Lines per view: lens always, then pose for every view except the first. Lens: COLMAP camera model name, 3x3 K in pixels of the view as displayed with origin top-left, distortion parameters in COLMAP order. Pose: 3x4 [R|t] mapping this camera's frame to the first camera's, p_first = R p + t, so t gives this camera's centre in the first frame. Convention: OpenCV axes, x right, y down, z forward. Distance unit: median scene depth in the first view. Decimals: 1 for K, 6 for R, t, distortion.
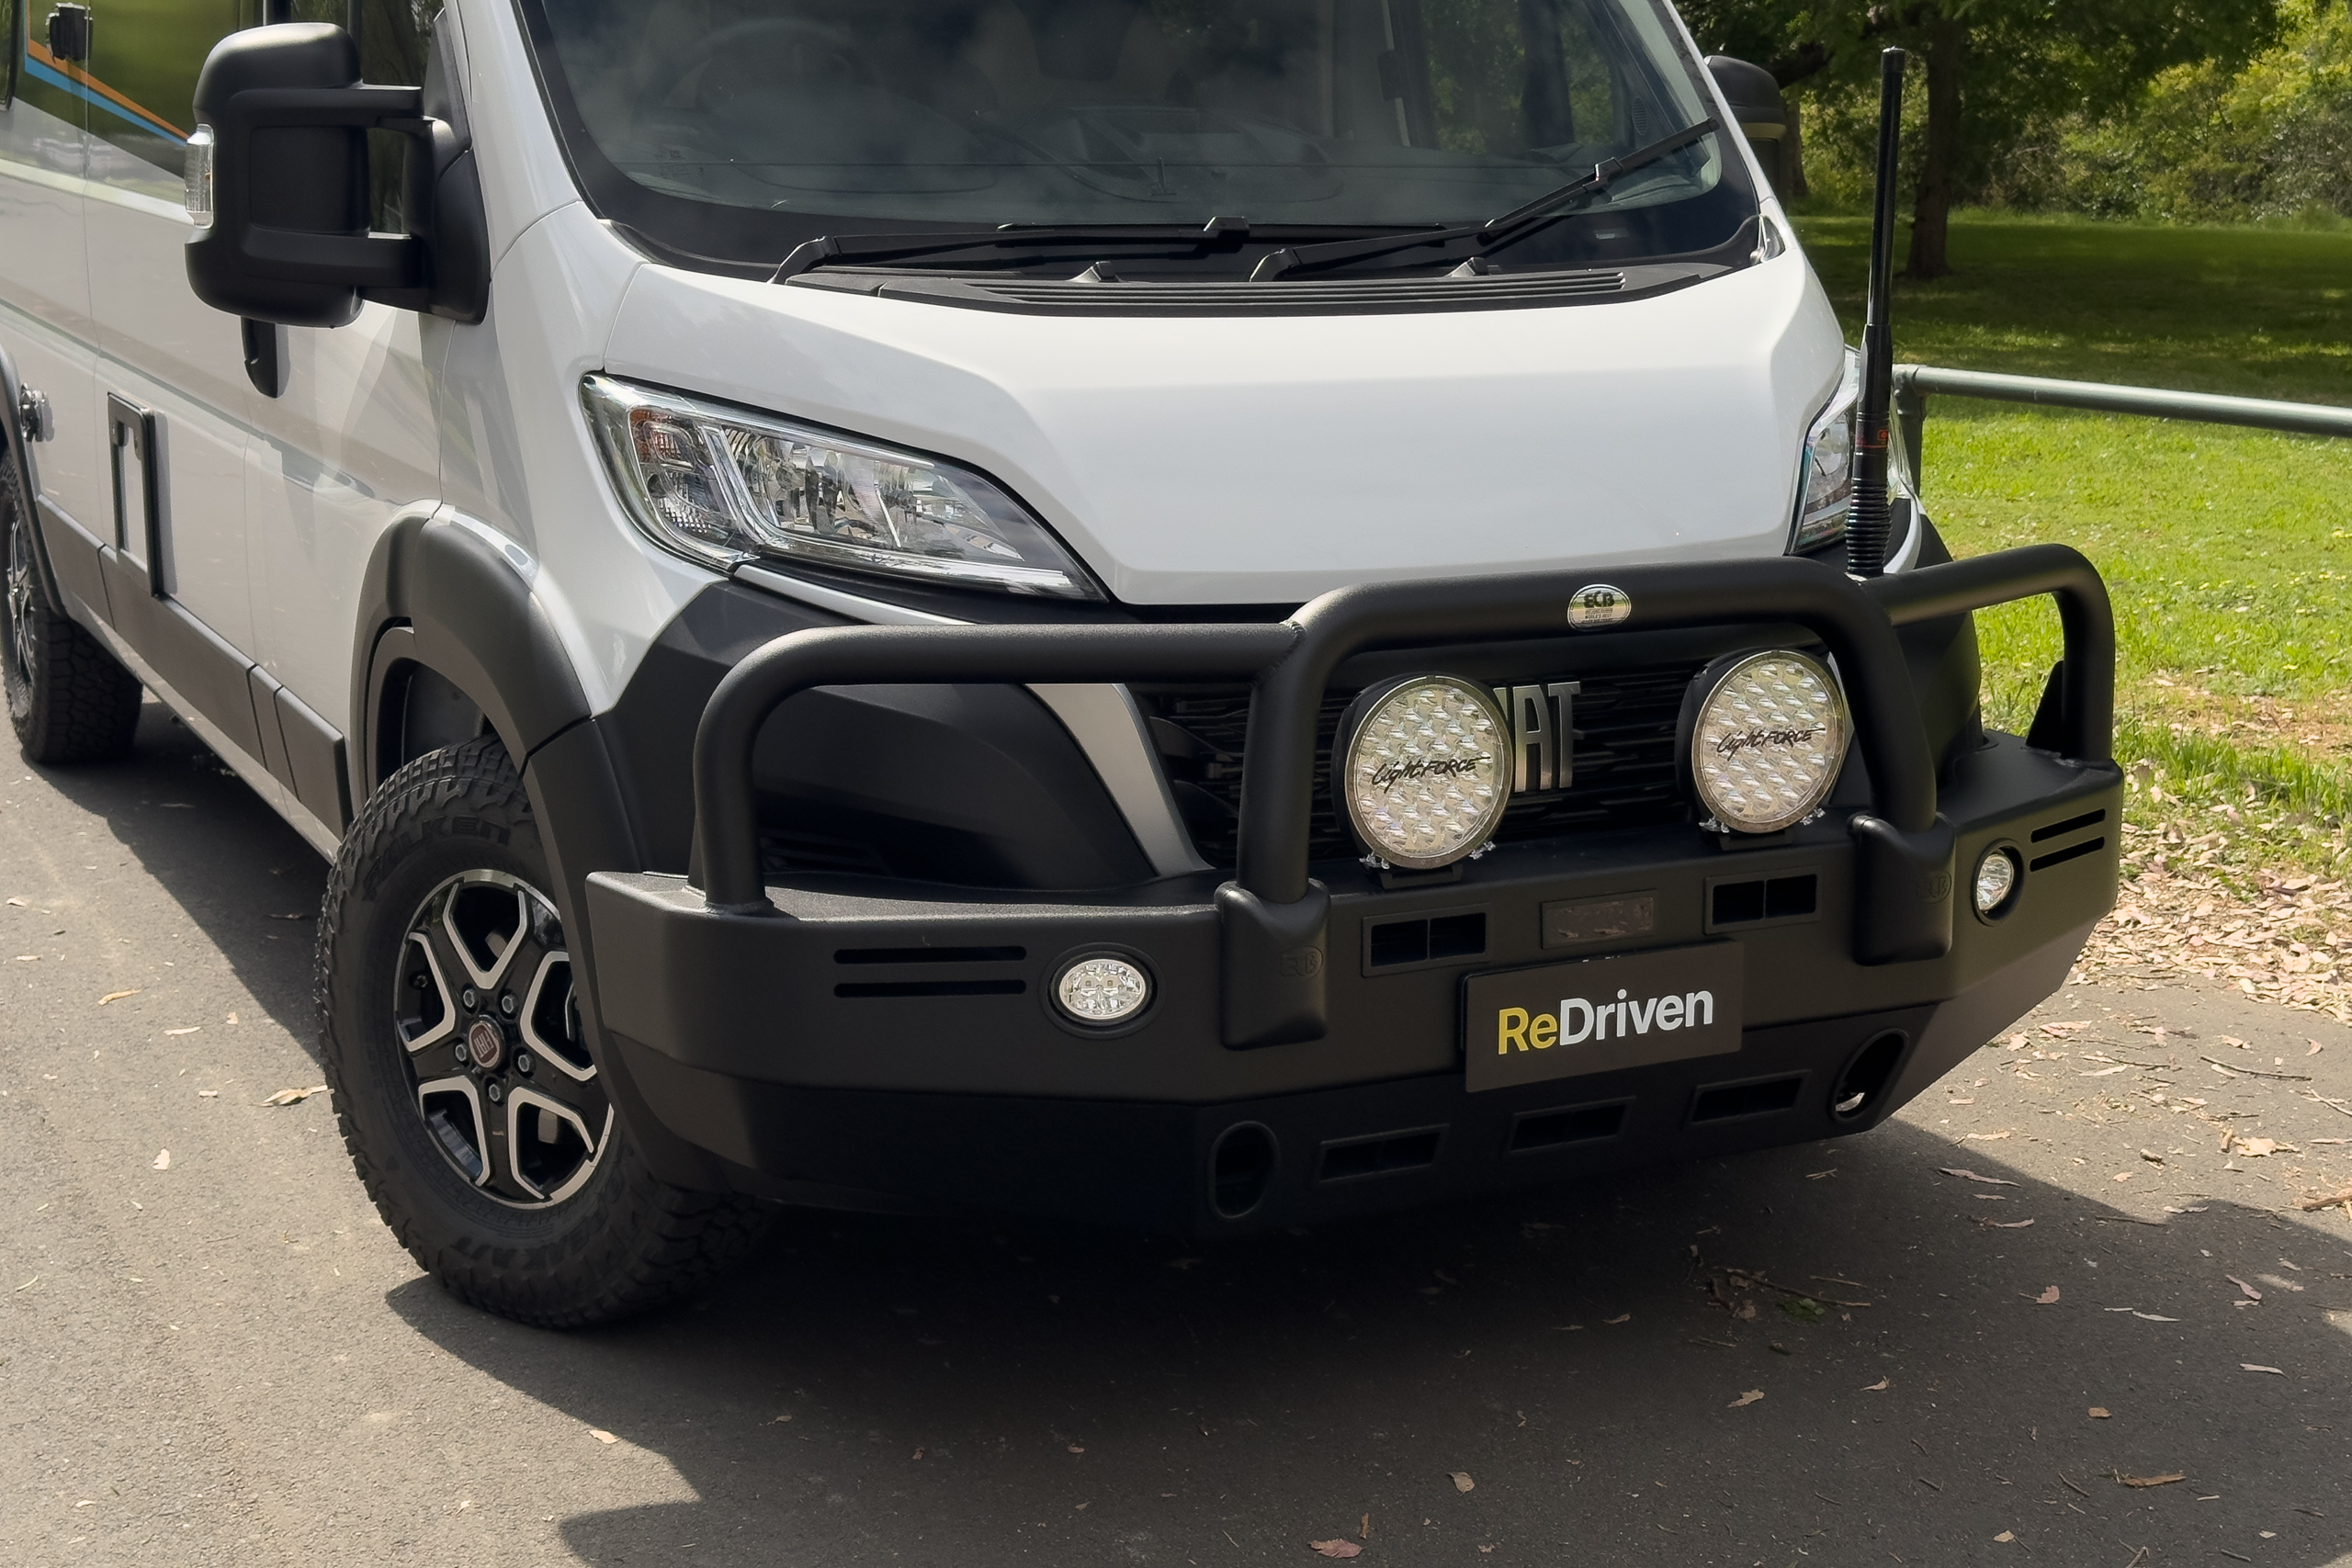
lens RADIAL K [[3357.2, 0, 1176.0], [0, 3357.2, 784.0], [0, 0, 1]] dist [0.179133, -0.126889]
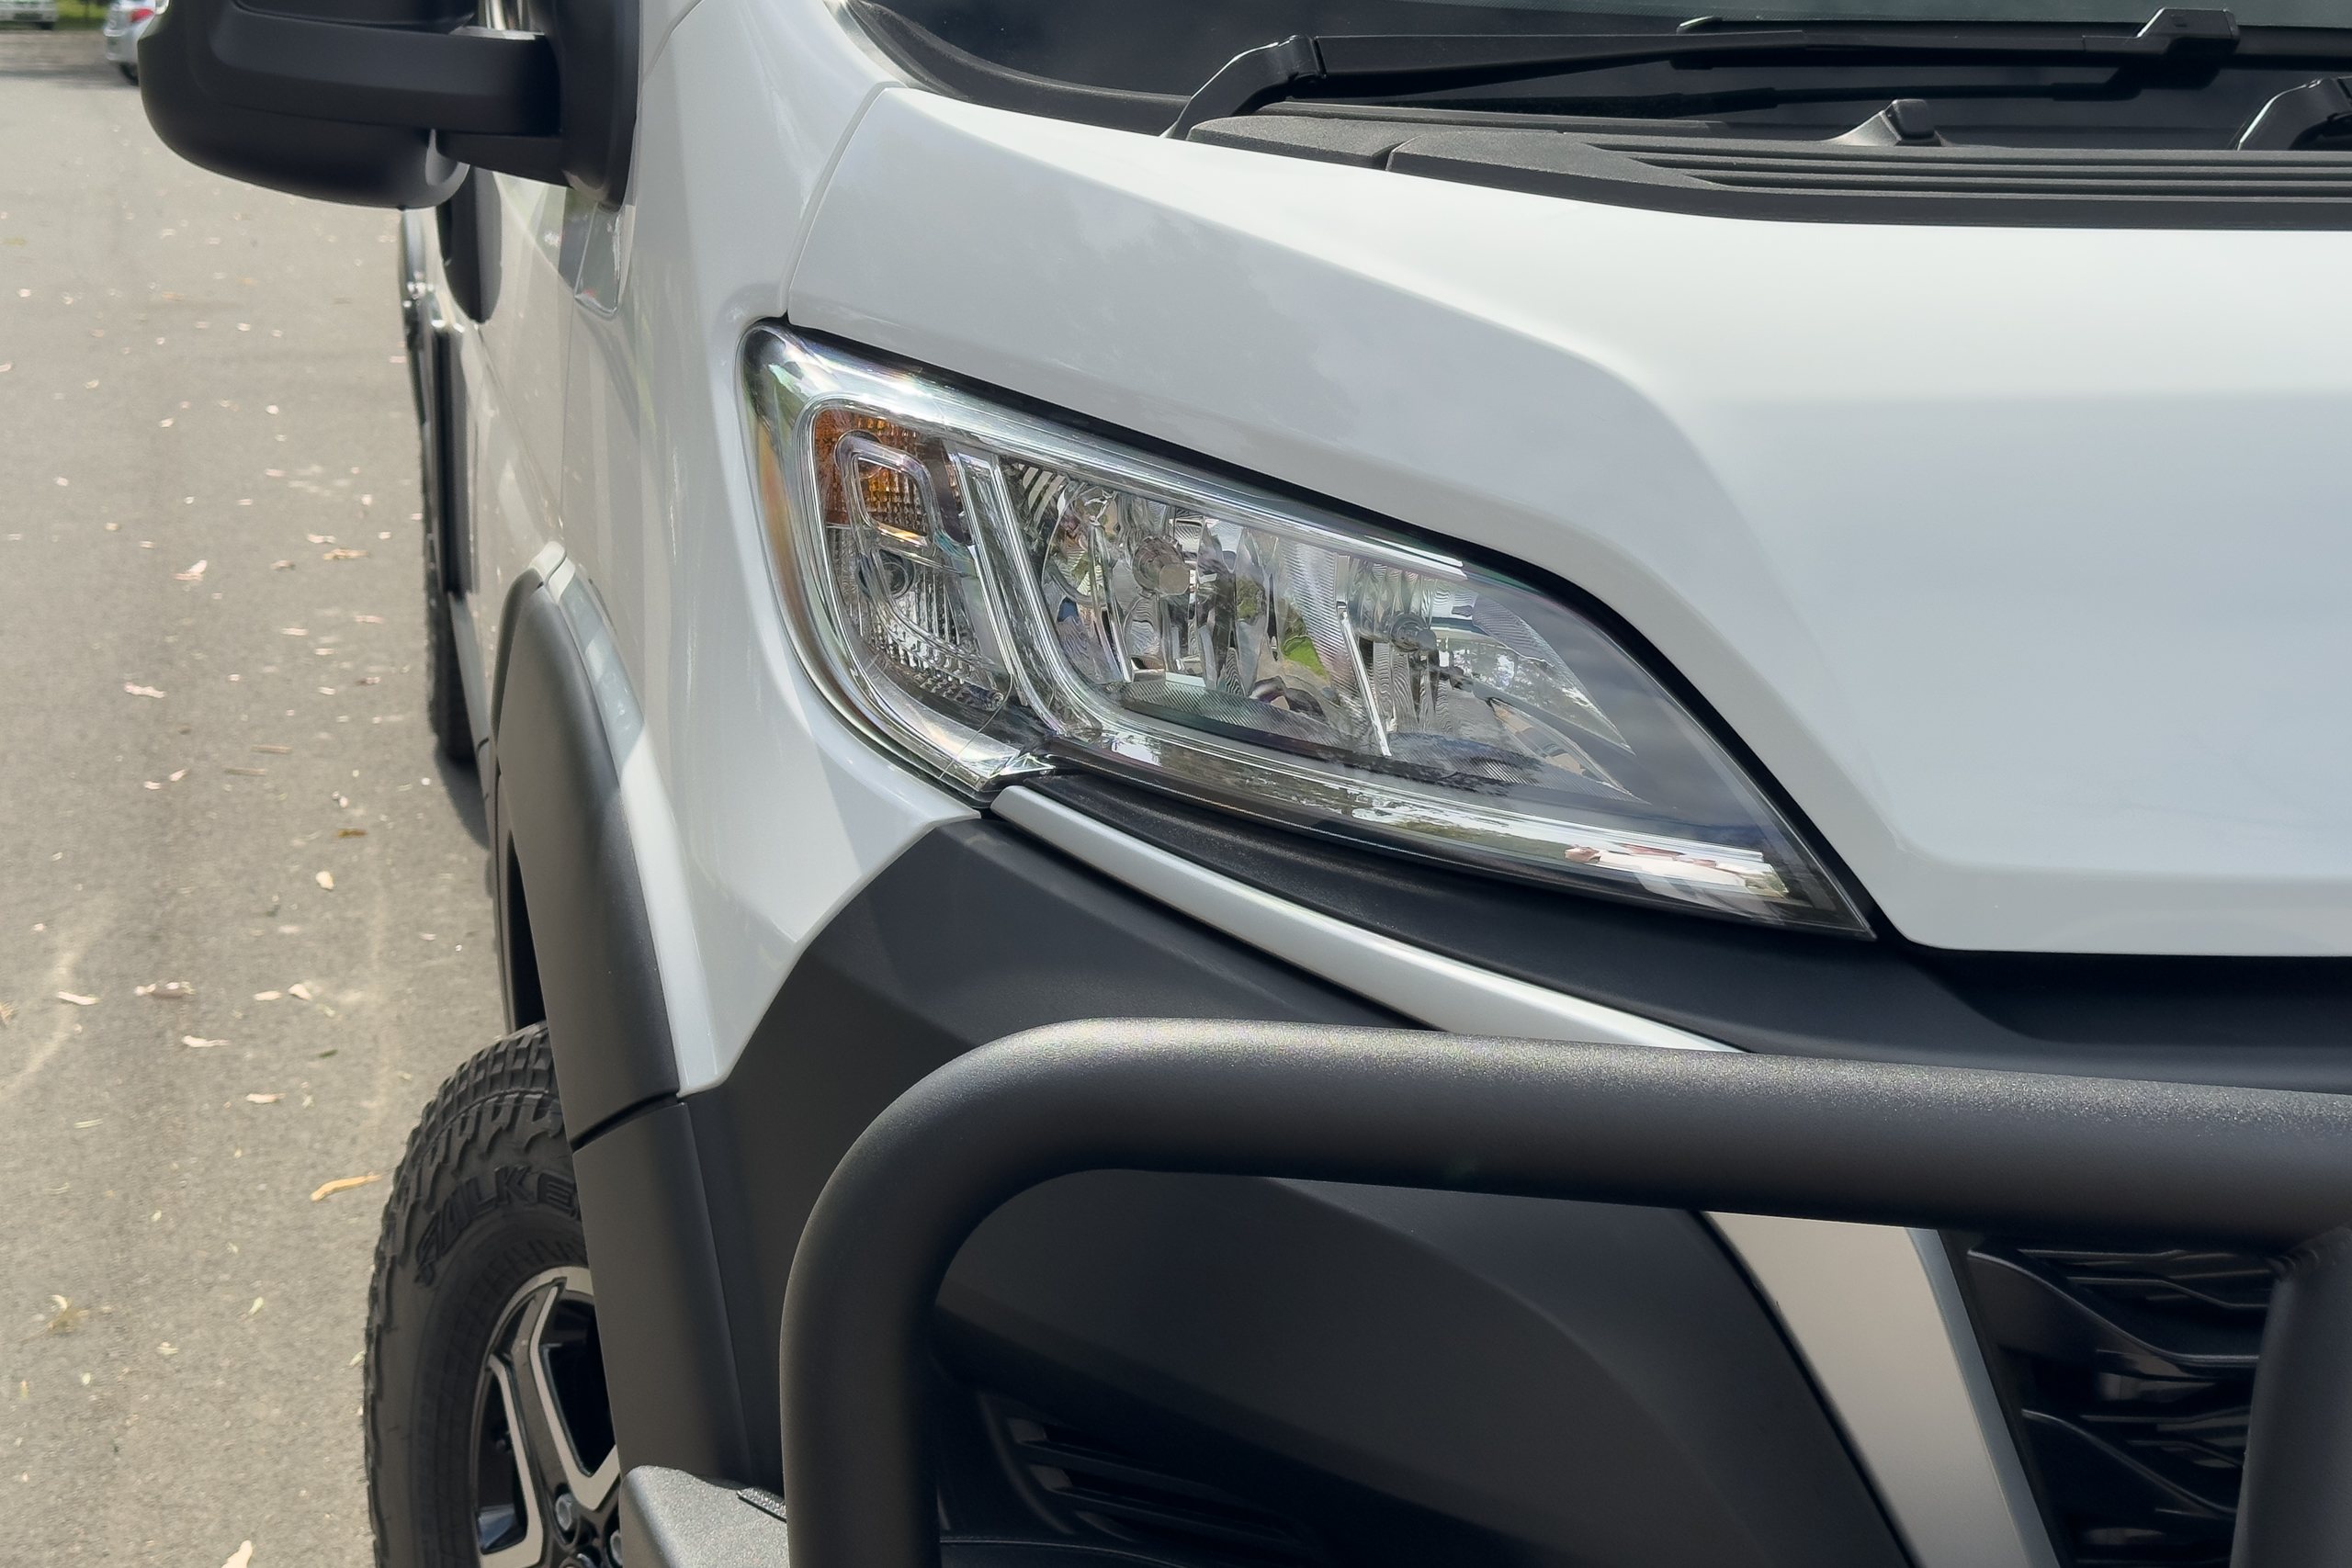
lens RADIAL K [[3357.2, 0, 1176.0], [0, 3357.2, 784.0], [0, 0, 1]] dist [0.179133, -0.126889]
pose [[0.976239, 0.062851, -0.207380, -0.016777], [-0.056181, 0.997701, 0.037904, -0.074158], [0.209285, -0.025353, 0.977526, 0.522865]]
